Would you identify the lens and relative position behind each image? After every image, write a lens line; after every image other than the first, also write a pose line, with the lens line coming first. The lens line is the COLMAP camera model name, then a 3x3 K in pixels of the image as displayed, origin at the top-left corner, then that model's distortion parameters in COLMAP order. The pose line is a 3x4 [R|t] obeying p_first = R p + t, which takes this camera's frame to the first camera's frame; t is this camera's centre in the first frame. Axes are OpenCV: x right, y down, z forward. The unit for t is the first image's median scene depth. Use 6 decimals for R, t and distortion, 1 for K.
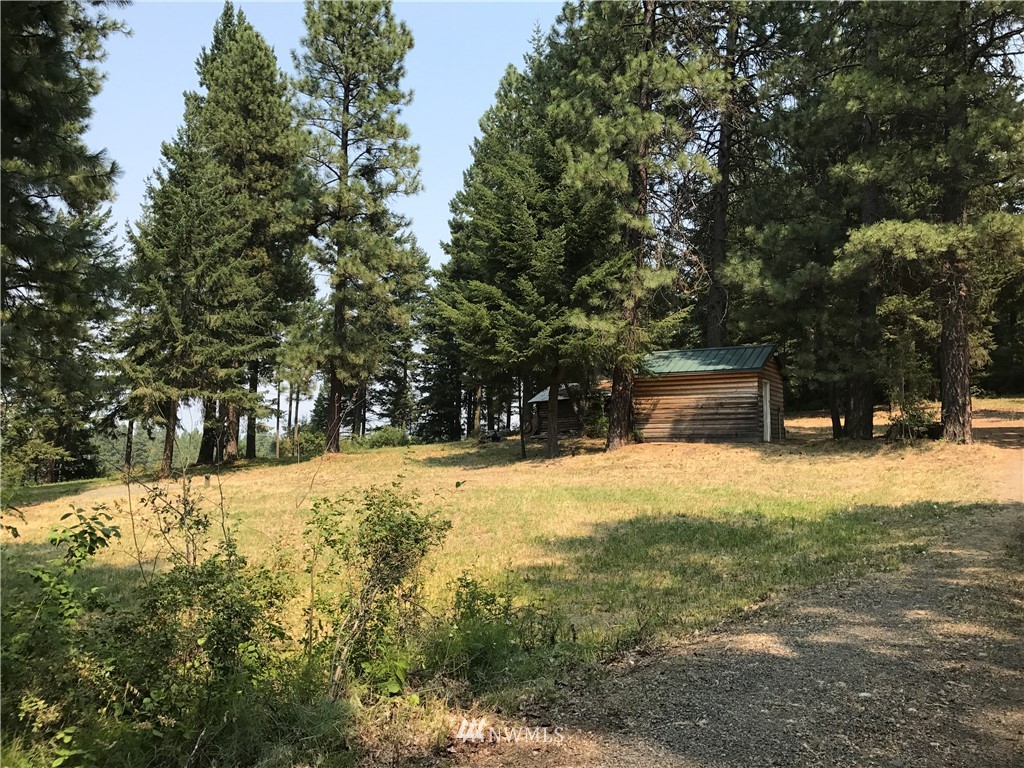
lens RADIAL K [[815.7, 0, 511.3], [0, 815.7, 452.2], [0, 0, 1]] dist [-0.072468, 0.010787]
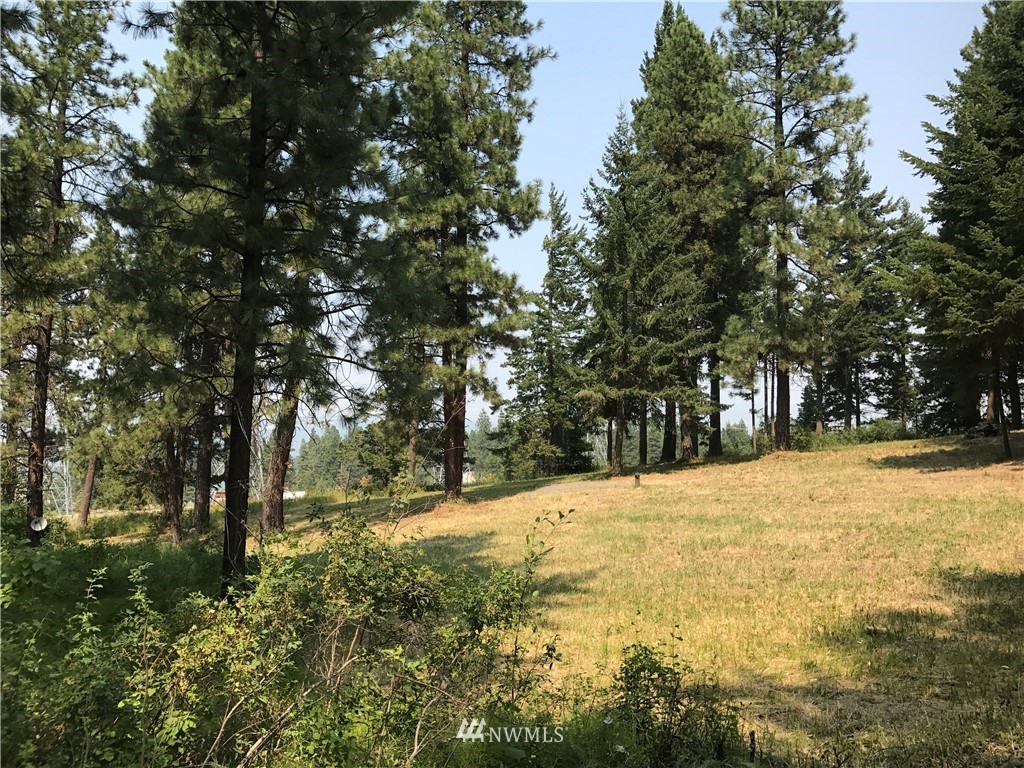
lens RADIAL K [[805.0, 0, 511.3], [0, 805.0, 404.0], [0, 0, 1]] dist [-0.002171, -0.029705]
pose [[0.801483, -0.036938, -0.596876, 0.081097], [0.005797, 0.998524, -0.054010, -0.004924], [0.597990, 0.039828, 0.800513, 0.096960]]
